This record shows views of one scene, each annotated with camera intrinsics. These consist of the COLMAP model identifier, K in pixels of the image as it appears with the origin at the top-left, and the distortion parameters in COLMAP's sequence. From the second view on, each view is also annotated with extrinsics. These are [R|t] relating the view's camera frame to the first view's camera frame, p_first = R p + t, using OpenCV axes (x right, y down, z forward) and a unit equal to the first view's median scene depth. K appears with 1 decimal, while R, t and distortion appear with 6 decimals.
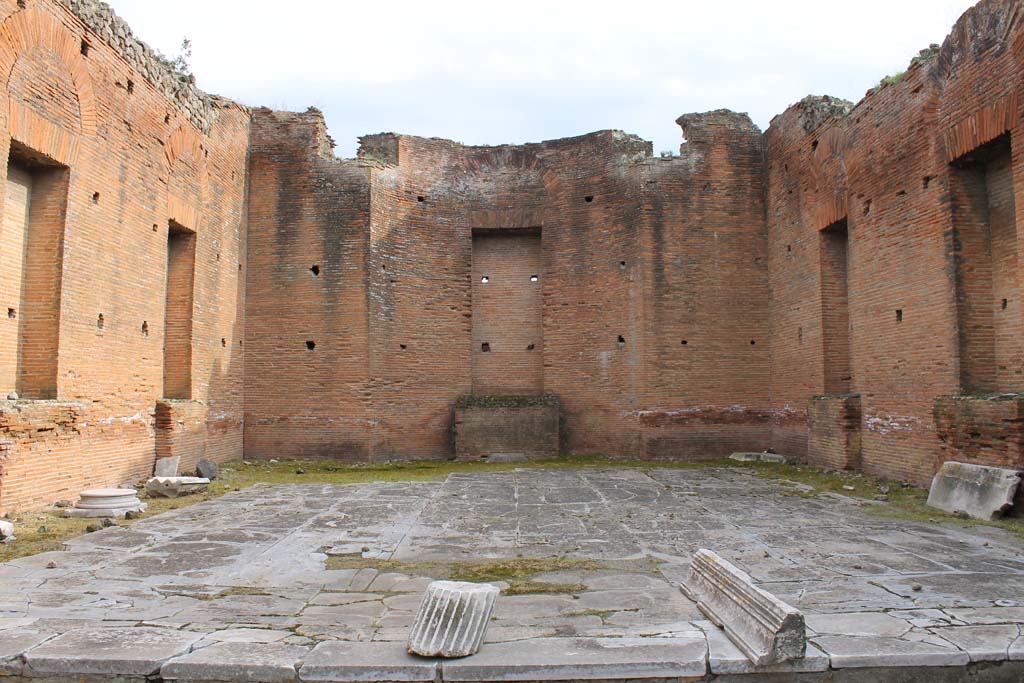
lens RADIAL K [[868.7, 0, 506.3], [0, 868.7, 343.4], [0, 0, 1]] dist [-0.161961, 0.142219]
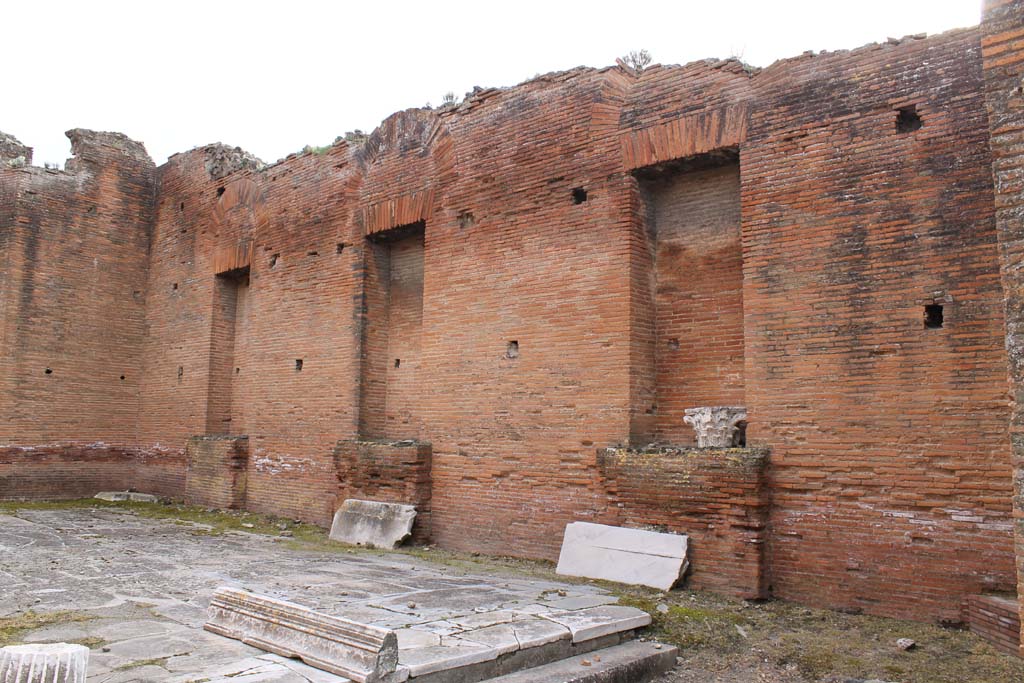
lens RADIAL K [[868.7, 0, 514.2], [0, 868.7, 337.5], [0, 0, 1]] dist [-0.161961, 0.142219]
pose [[0.687033, 0.106565, 0.718770, -0.113157], [-0.066854, 0.994262, -0.083508, 0.004663], [-0.723544, 0.009321, 0.690215, 0.029298]]
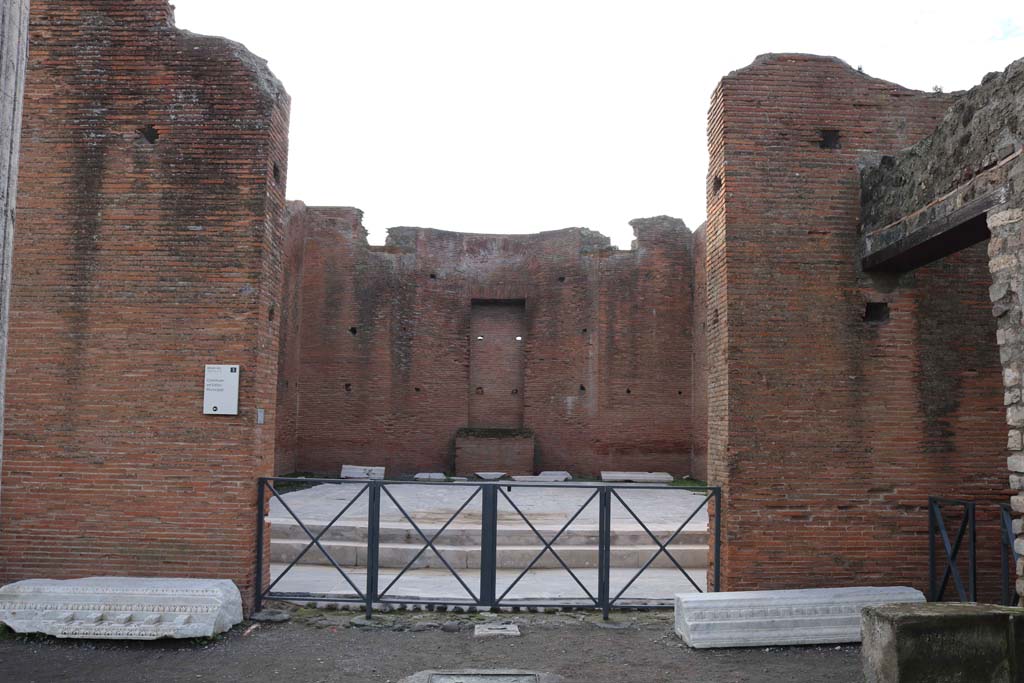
lens RADIAL K [[1060.7, 0, 509.6], [0, 1060.7, 323.0], [0, 0, 1]] dist [-0.029831, 0.000000]
pose [[0.999683, 0.023518, 0.008937, 0.005417], [-0.023061, 0.998571, -0.048202, -0.027632], [-0.010057, 0.047980, 0.998798, -0.750069]]
